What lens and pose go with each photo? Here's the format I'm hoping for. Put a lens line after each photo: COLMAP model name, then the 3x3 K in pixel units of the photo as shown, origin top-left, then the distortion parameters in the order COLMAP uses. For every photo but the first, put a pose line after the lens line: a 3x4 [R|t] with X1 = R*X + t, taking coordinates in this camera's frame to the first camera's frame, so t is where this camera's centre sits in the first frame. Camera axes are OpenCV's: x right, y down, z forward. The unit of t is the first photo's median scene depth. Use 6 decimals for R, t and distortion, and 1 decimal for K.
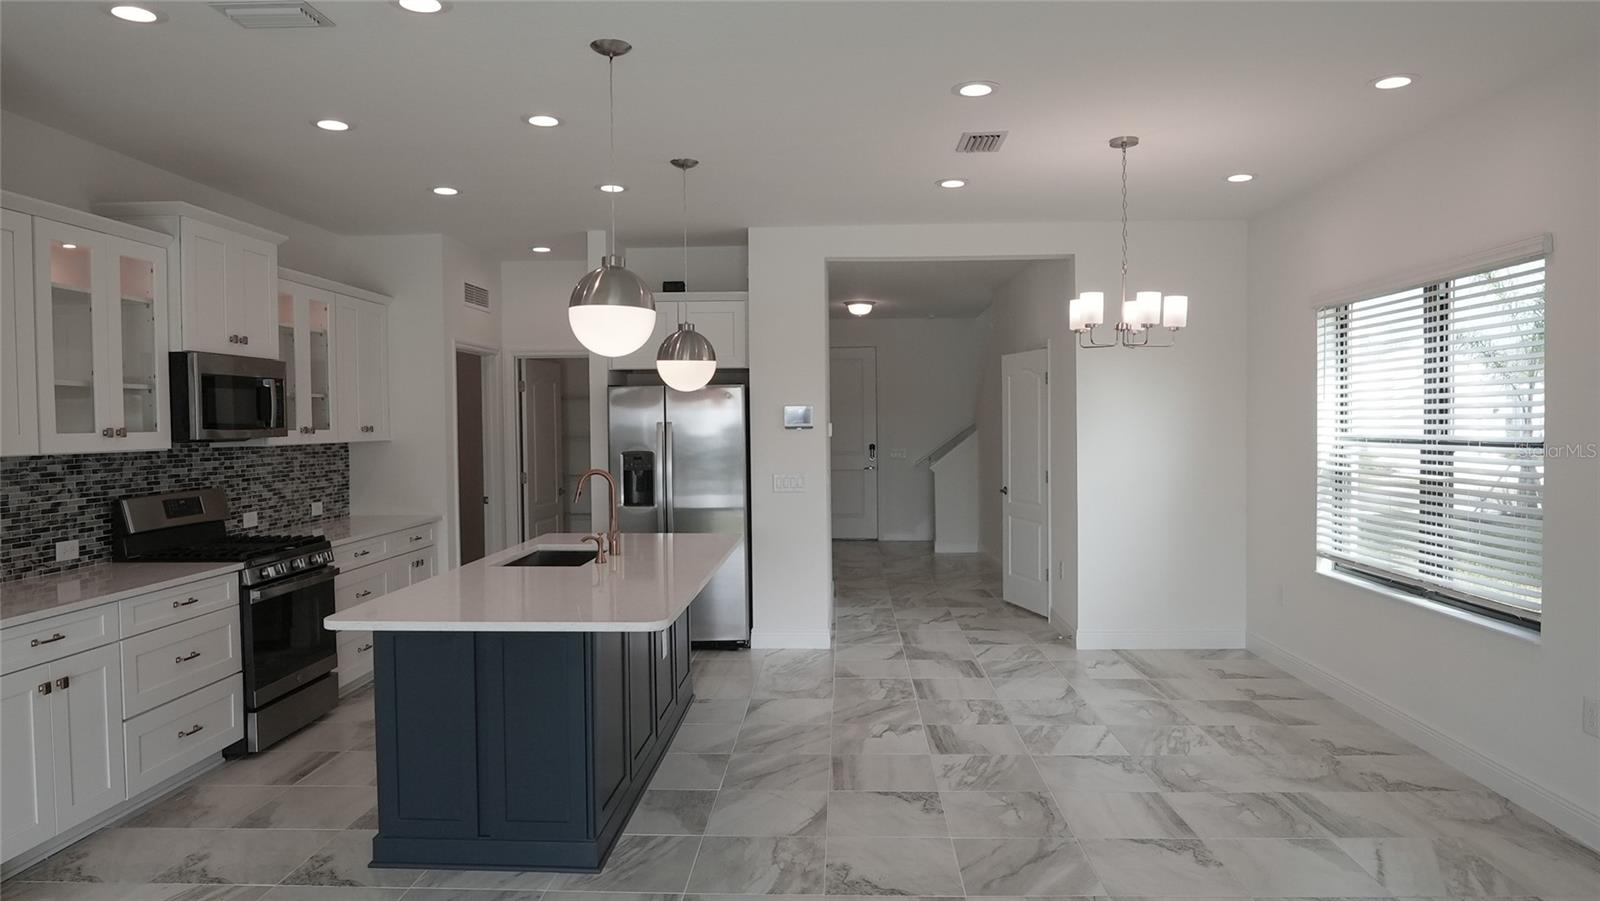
lens RADIAL K [[1002.9, 0, 807.0], [0, 1002.9, 451.7], [0, 0, 1]] dist [-0.024067, -0.002060]
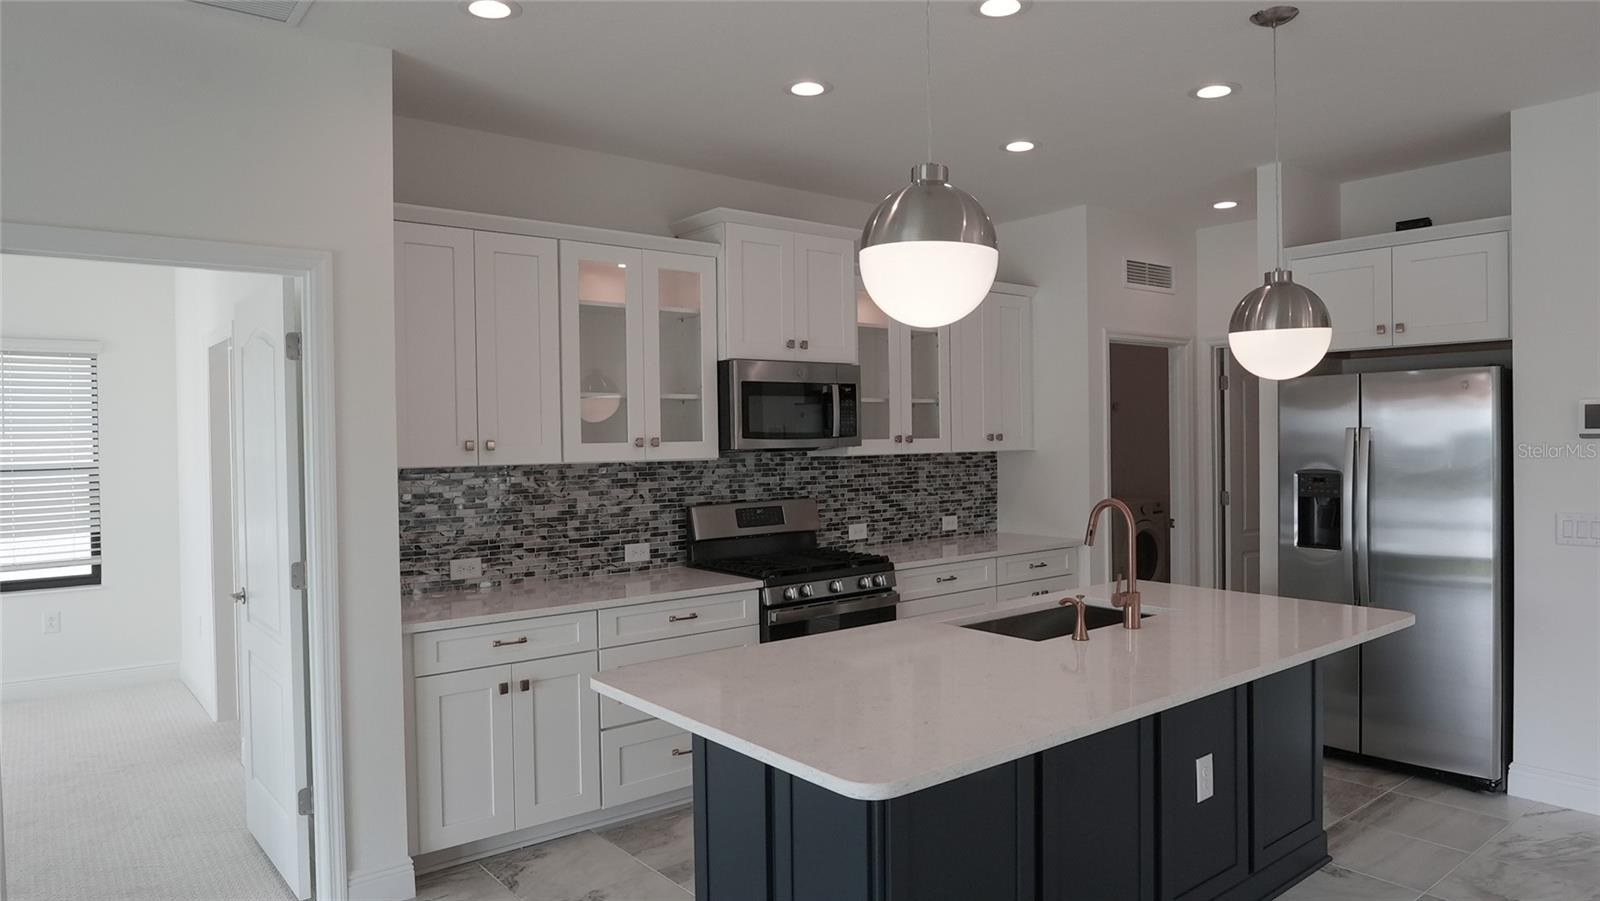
lens RADIAL K [[1002.9, 0, 807.0], [0, 1002.9, 451.7], [0, 0, 1]] dist [-0.024067, -0.002060]
pose [[0.655269, 0.011868, -0.755302, 0.170123], [-0.015228, 0.999881, 0.002500, -0.012976], [0.755242, 0.009863, 0.655372, 0.397607]]
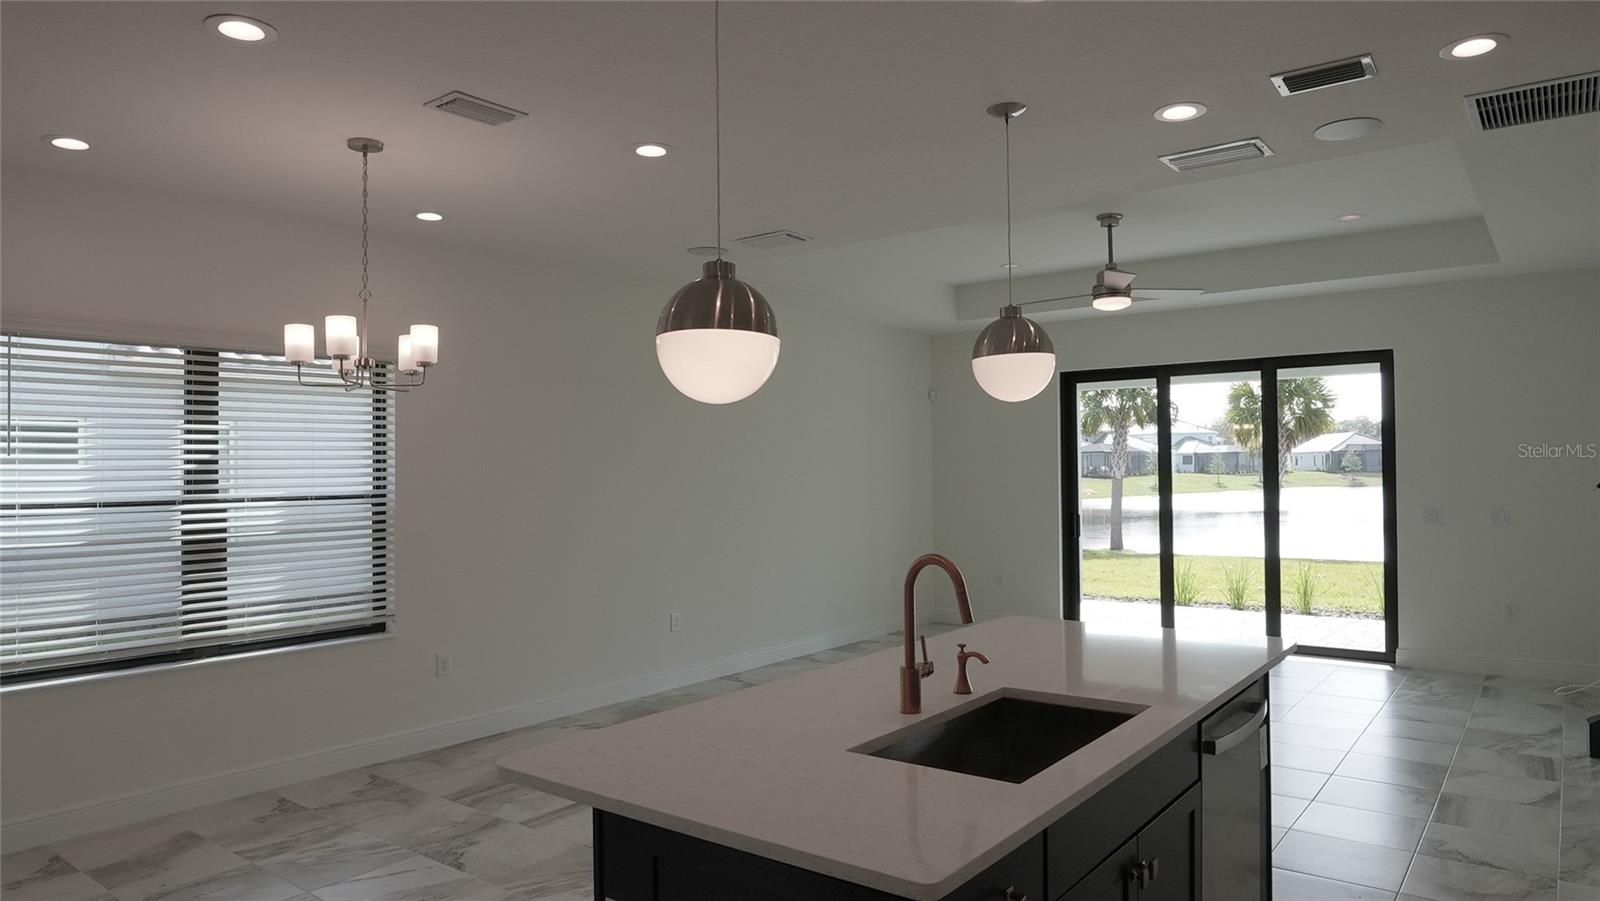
lens RADIAL K [[1002.9, 0, 807.0], [0, 1002.9, 451.7], [0, 0, 1]] dist [-0.024067, -0.002060]
pose [[-0.813913, 0.029802, 0.580222, -0.463063], [0.038258, 0.999265, 0.002342, -0.039753], [-0.579726, 0.024104, -0.814455, 1.470182]]
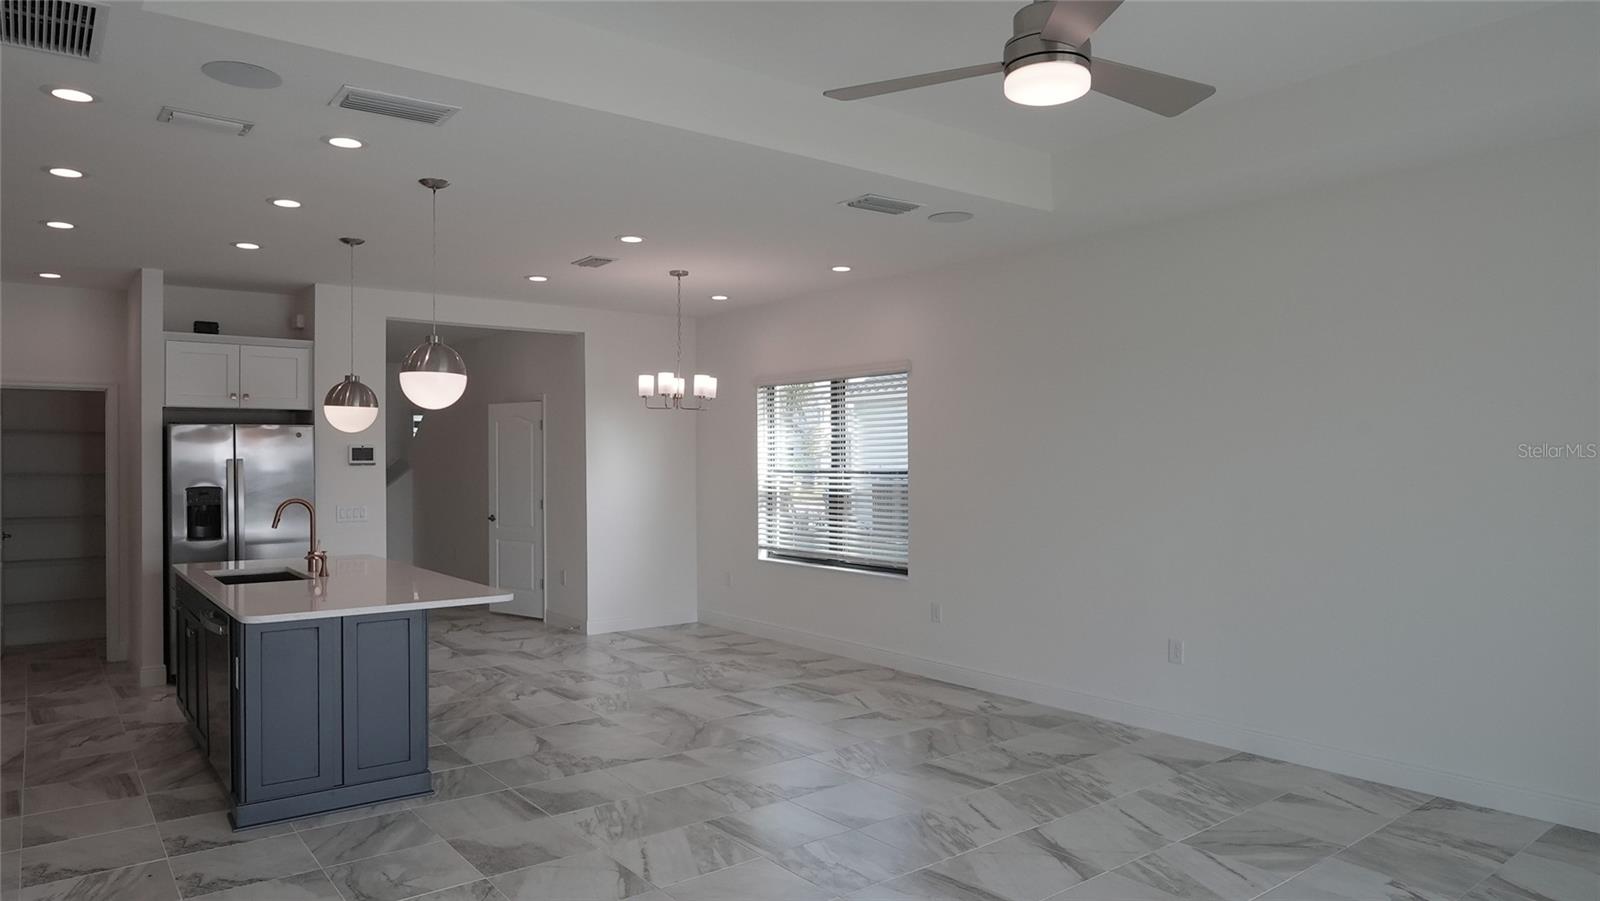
lens RADIAL K [[1002.9, 0, 807.0], [0, 1002.9, 451.7], [0, 0, 1]] dist [-0.024067, -0.002060]
pose [[0.763175, 0.009191, 0.646127, -0.506110], [0.016413, 0.999301, -0.033602, 0.011771], [-0.645983, 0.036249, 0.762490, -0.263101]]
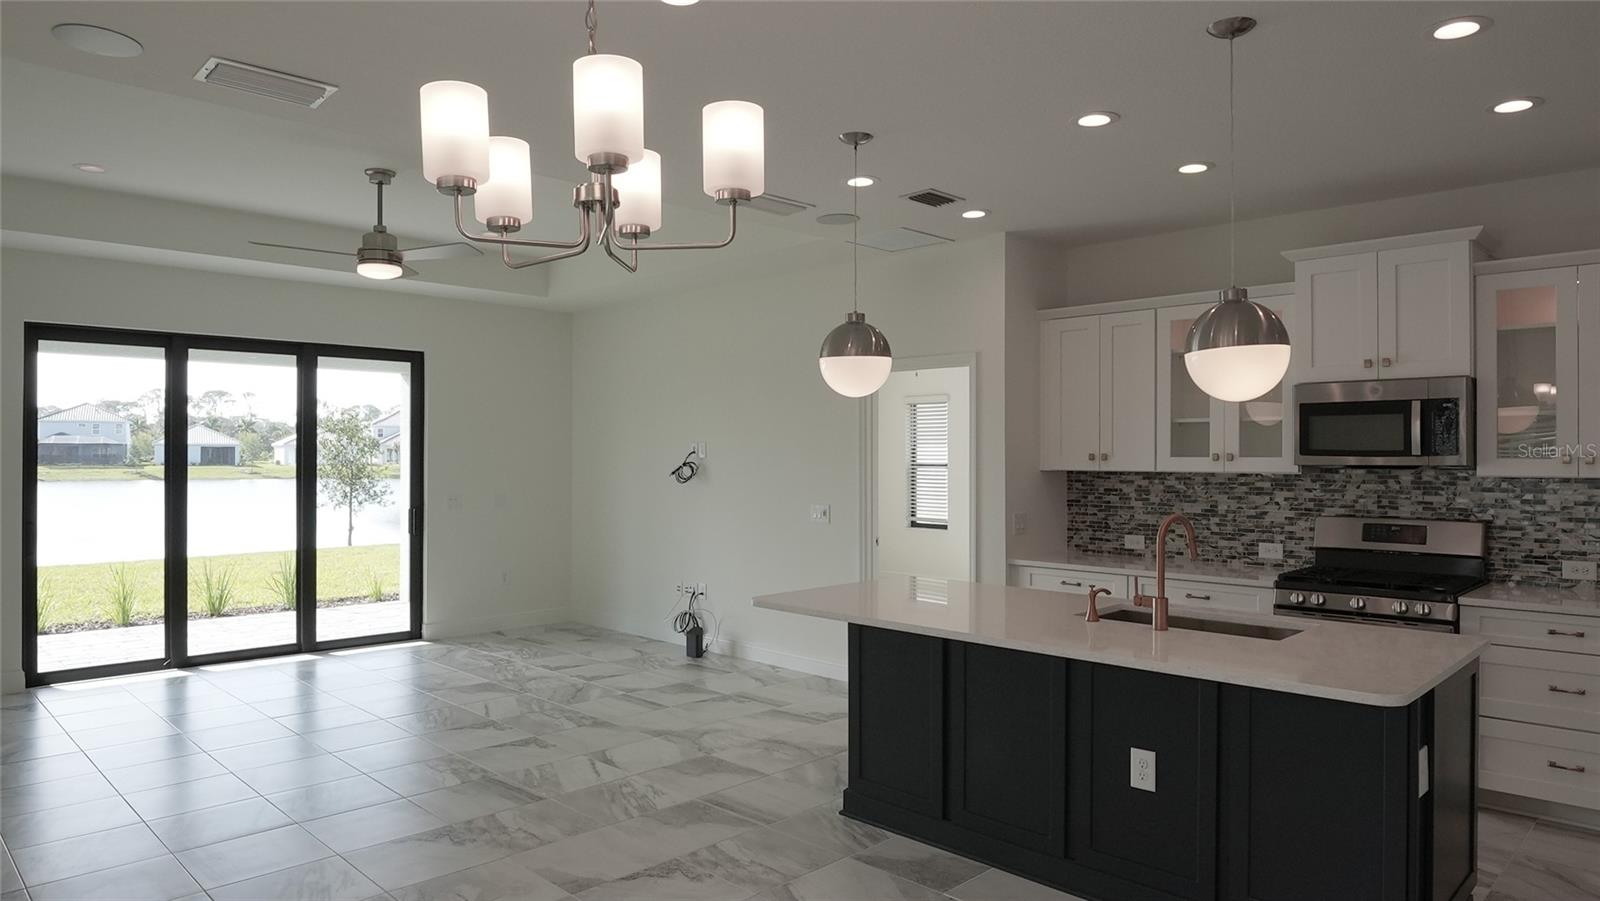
lens RADIAL K [[1002.9, 0, 807.0], [0, 1002.9, 451.7], [0, 0, 1]] dist [-0.024067, -0.002060]
pose [[-0.678548, 0.007548, -0.734517, 0.534252], [-0.016387, 0.999543, 0.025409, -0.044419], [0.734373, 0.029278, -0.678114, 1.313022]]
